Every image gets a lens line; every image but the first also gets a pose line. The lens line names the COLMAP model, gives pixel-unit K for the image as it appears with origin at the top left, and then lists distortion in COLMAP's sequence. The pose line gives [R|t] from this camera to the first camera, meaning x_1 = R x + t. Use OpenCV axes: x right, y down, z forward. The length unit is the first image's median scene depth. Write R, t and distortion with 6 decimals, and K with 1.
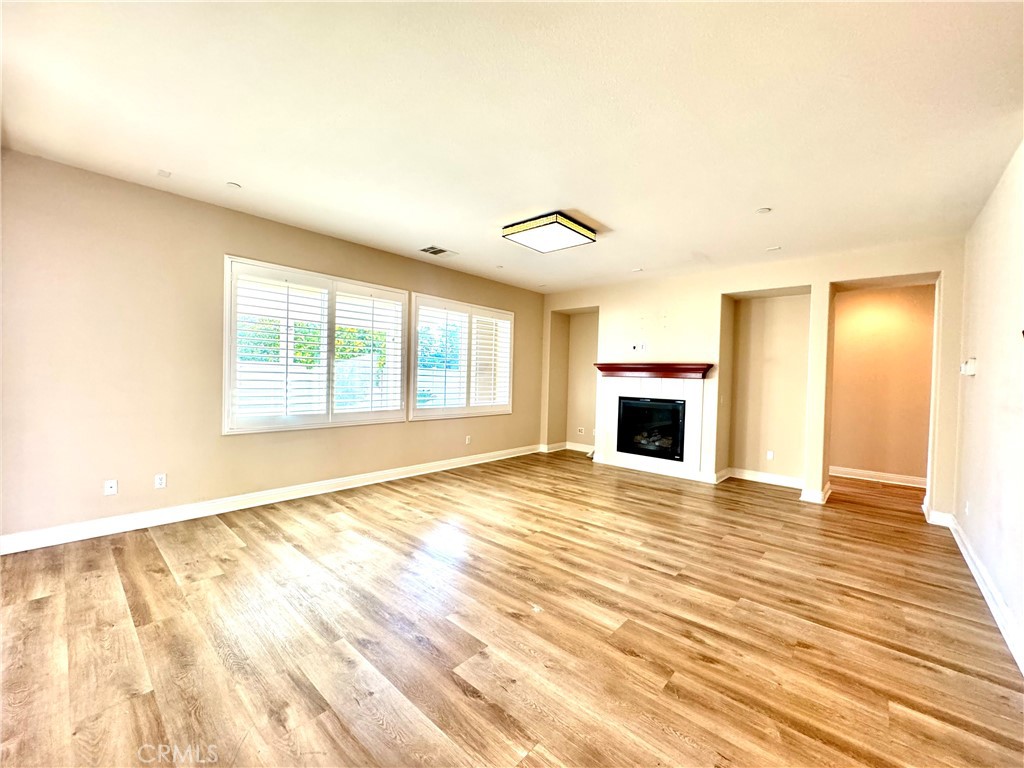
lens RADIAL K [[411.0, 0, 512.0], [0, 411.0, 384.0], [0, 0, 1]] dist [-0.002958, 0.000504]
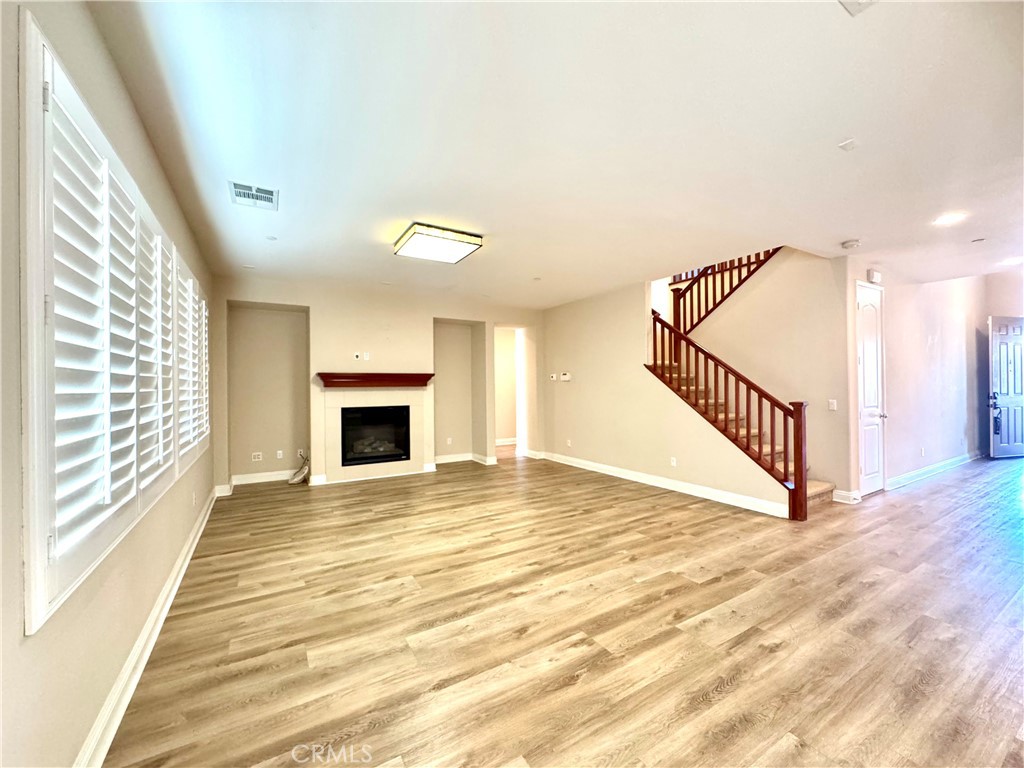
lens RADIAL K [[412.1, 0, 512.0], [0, 412.1, 384.0], [0, 0, 1]] dist [-0.002285, -0.000119]
pose [[0.291913, -0.027477, 0.956050, -0.909524], [0.036326, 0.999185, 0.017625, -0.045634], [-0.955755, 0.029585, 0.292673, 0.611638]]
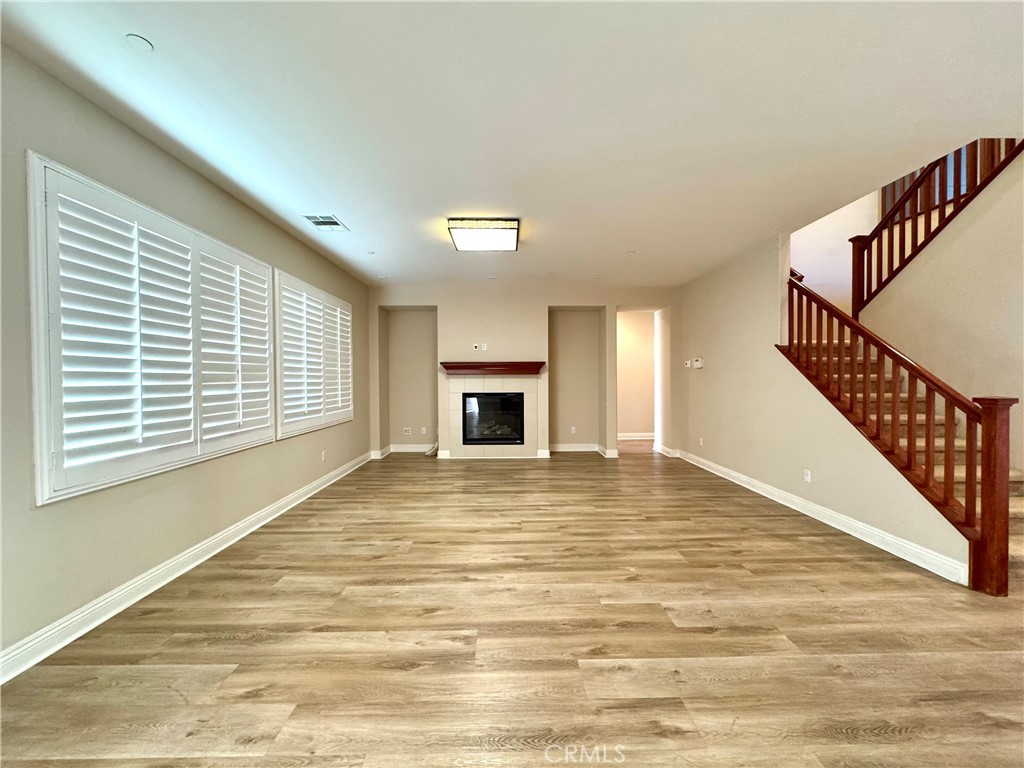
lens RADIAL K [[411.0, 0, 512.0], [0, 411.0, 384.0], [0, 0, 1]] dist [-0.002958, 0.000504]
pose [[0.732464, -0.041734, 0.679525, -0.636627], [0.039118, 0.999050, 0.019192, -0.014211], [-0.679681, 0.012524, 0.733401, 0.235178]]
